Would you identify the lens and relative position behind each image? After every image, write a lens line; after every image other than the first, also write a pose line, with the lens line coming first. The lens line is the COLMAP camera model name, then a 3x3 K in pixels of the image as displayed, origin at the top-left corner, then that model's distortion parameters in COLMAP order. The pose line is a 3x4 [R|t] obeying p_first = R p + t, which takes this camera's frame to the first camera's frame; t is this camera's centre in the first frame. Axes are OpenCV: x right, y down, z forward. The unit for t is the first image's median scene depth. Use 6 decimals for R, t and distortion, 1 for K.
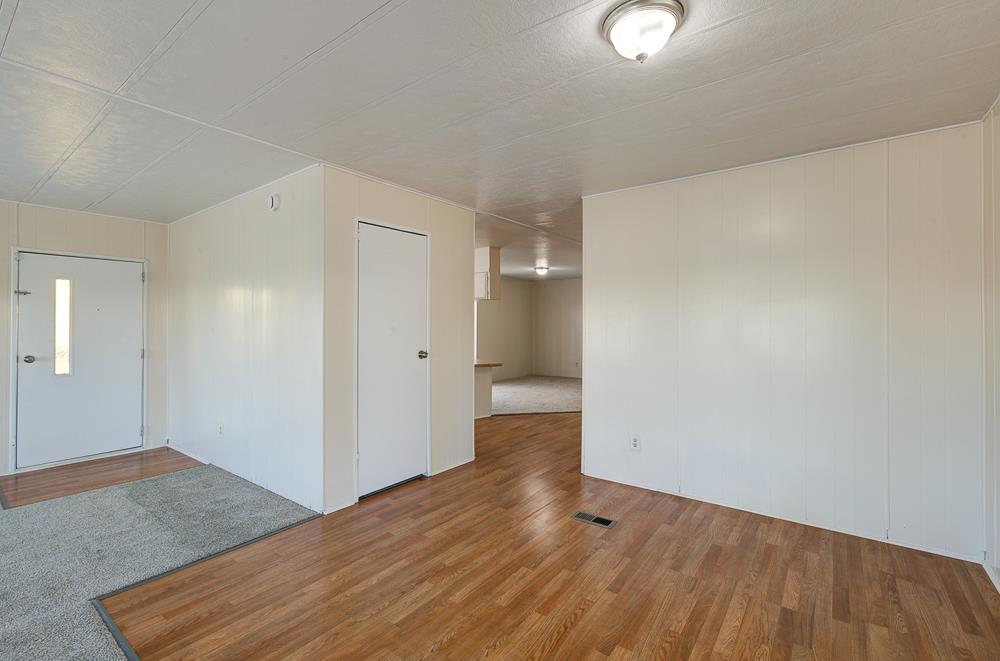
lens RADIAL K [[443.2, 0, 496.3], [0, 443.2, 320.6], [0, 0, 1]] dist [-0.002658, 0.001037]
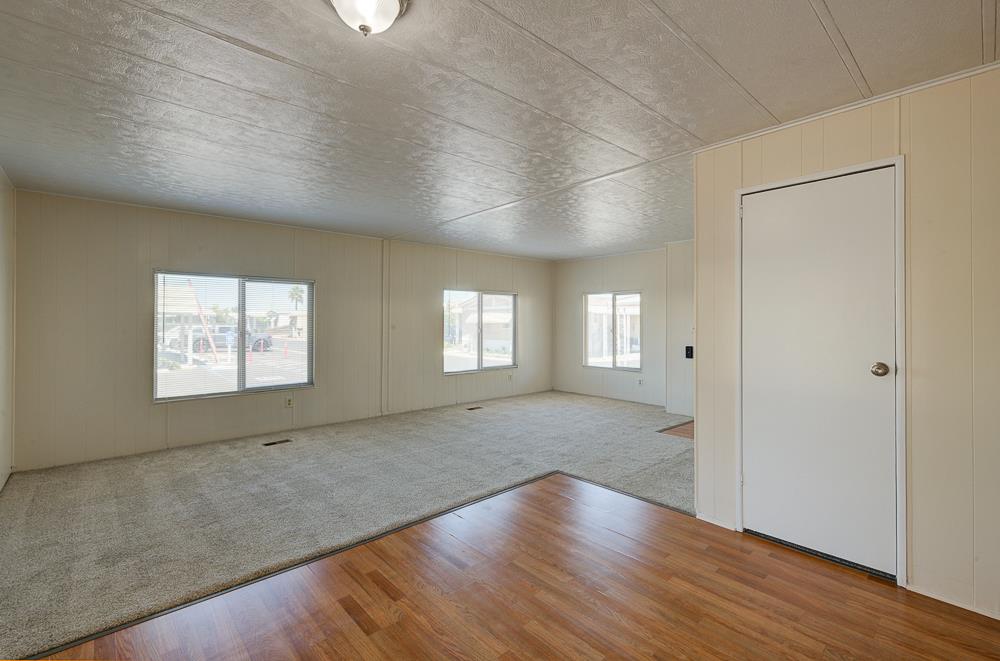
lens RADIAL K [[443.2, 0, 511.6], [0, 443.2, 316.0], [0, 0, 1]] dist [-0.002658, 0.001037]
pose [[-0.172236, -0.009954, -0.985005, 0.644833], [0.008364, 0.999898, -0.011567, 0.009372], [0.985020, -0.010231, -0.172135, 0.790873]]
